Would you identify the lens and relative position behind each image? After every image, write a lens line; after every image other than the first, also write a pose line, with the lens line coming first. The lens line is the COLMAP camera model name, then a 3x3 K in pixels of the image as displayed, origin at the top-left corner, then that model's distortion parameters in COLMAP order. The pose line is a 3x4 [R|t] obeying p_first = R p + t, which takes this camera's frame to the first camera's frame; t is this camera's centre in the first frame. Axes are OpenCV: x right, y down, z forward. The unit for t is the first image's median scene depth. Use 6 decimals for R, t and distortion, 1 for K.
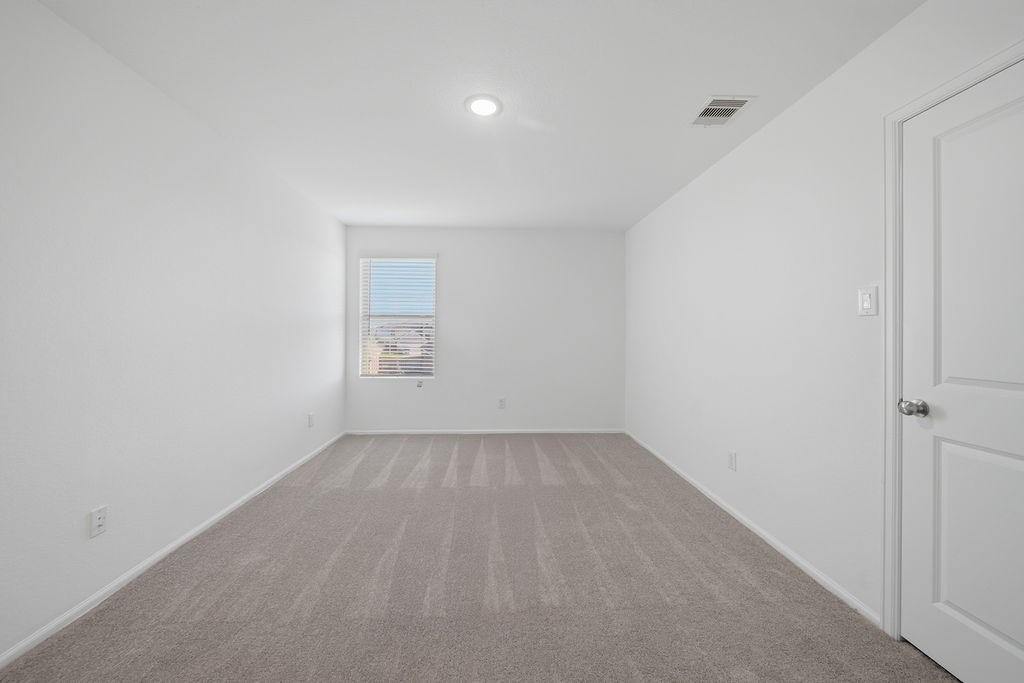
lens RADIAL K [[373.4, 0, 512.9], [0, 373.4, 332.8], [0, 0, 1]] dist [-0.002854, -0.000501]
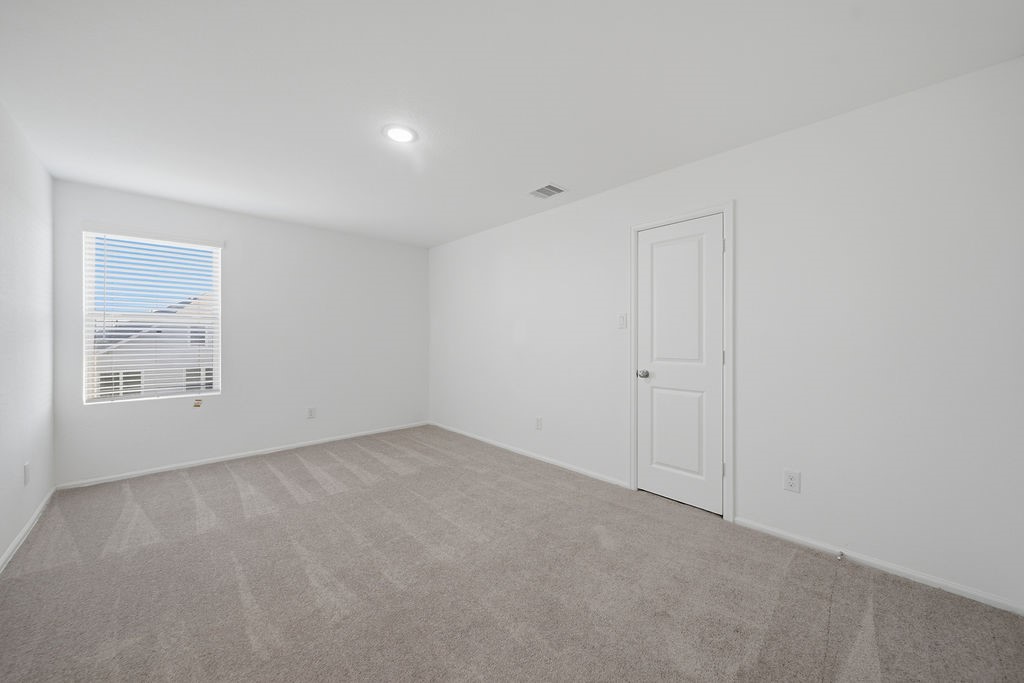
lens RADIAL K [[362.0, 0, 512.0], [0, 362.0, 341.5], [0, 0, 1]] dist [-0.004584, -0.000156]
pose [[0.765785, -0.013402, 0.642957, -0.418153], [0.003770, 0.999859, 0.016350, -0.006533], [-0.643085, -0.010096, 0.765728, -0.031463]]
